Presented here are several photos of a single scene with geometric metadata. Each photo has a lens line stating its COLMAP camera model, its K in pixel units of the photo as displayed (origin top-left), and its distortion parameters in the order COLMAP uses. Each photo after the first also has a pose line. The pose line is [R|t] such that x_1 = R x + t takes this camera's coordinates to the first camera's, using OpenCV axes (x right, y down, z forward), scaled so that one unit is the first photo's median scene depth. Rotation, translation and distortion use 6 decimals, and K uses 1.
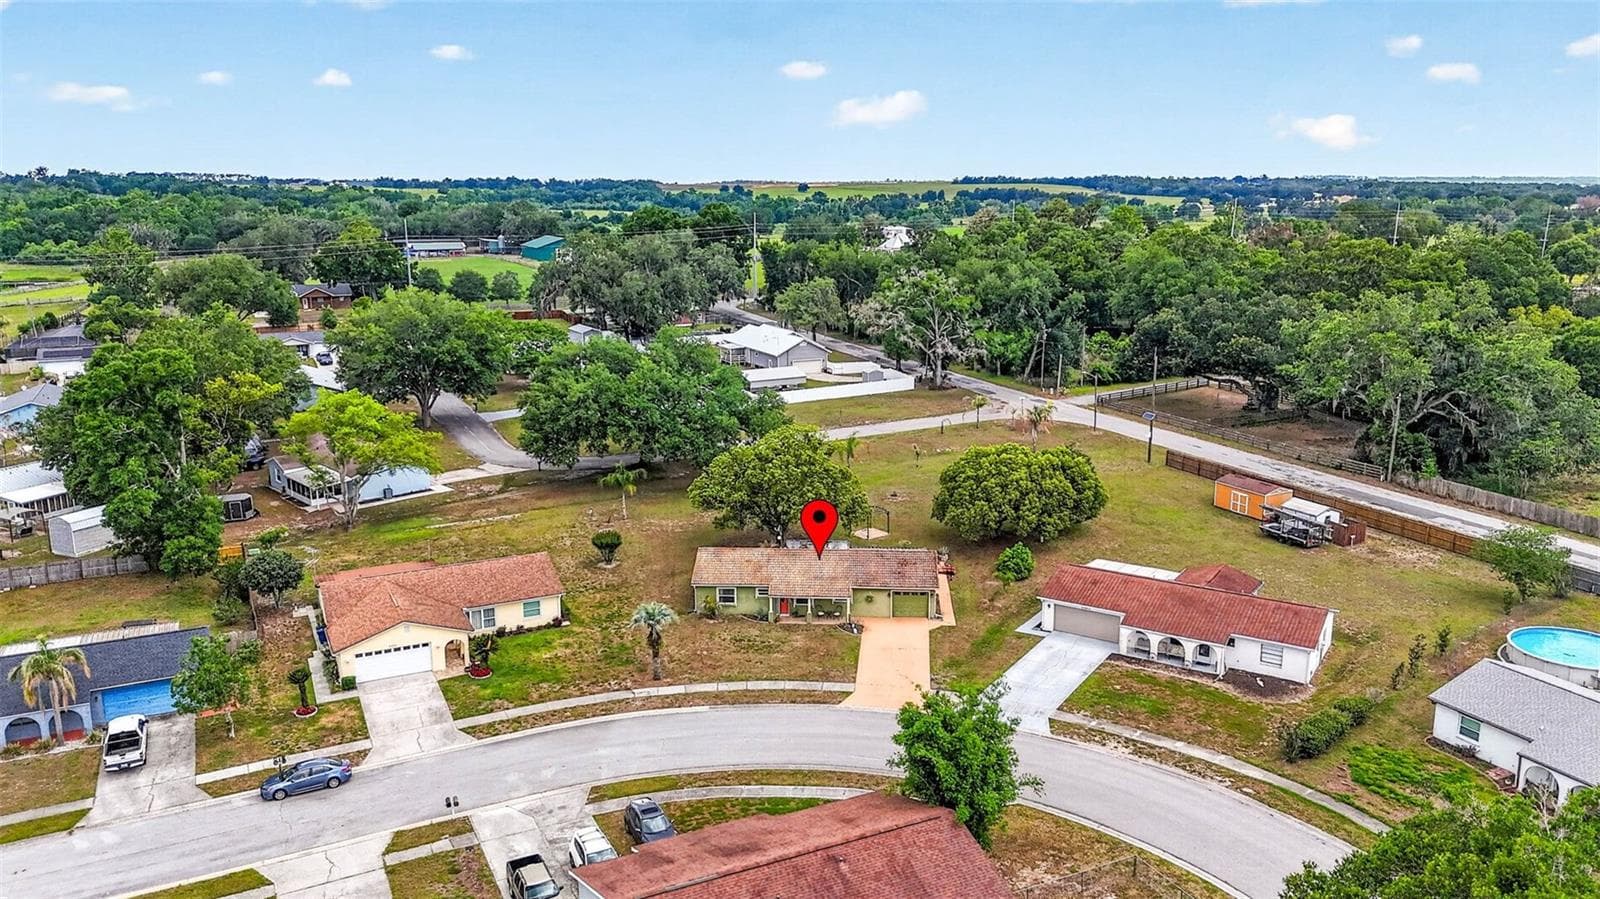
lens RADIAL K [[1073.0, 0, 800.0], [0, 1073.0, 449.5], [0, 0, 1]] dist [0.079126, -0.088934]
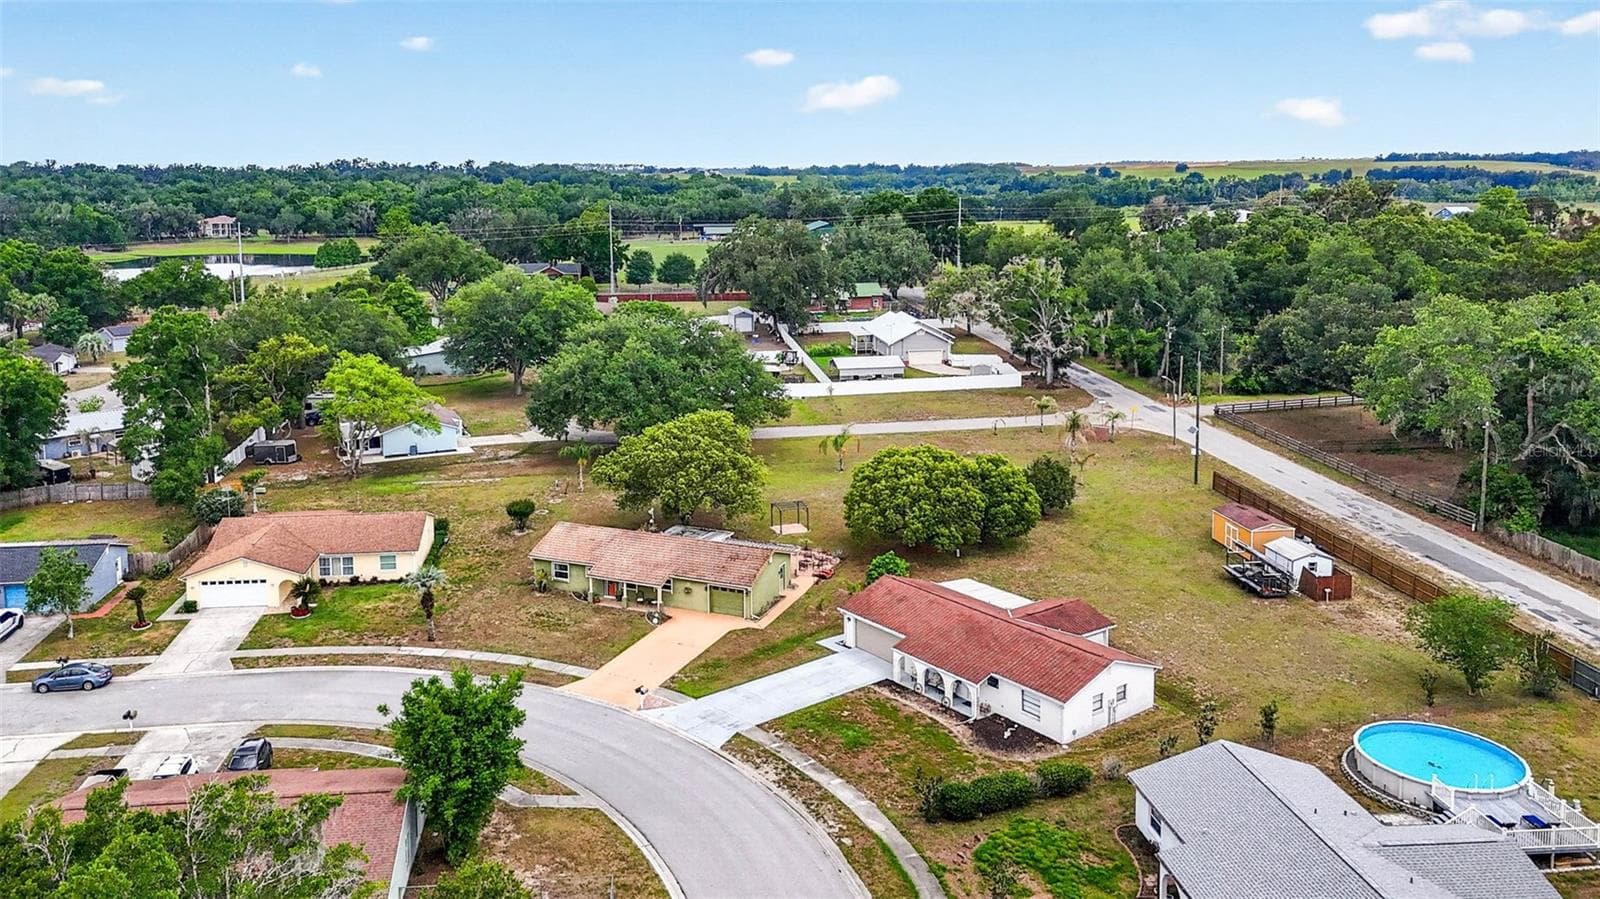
lens RADIAL K [[1099.3, 0, 745.5], [0, 1099.3, 378.1], [0, 0, 1]] dist [0.049281, -0.034496]
pose [[0.942534, 0.054986, -0.329553, 0.432574], [-0.072598, 0.996503, -0.041367, -0.015362], [0.326126, 0.062915, 0.943230, 0.064445]]
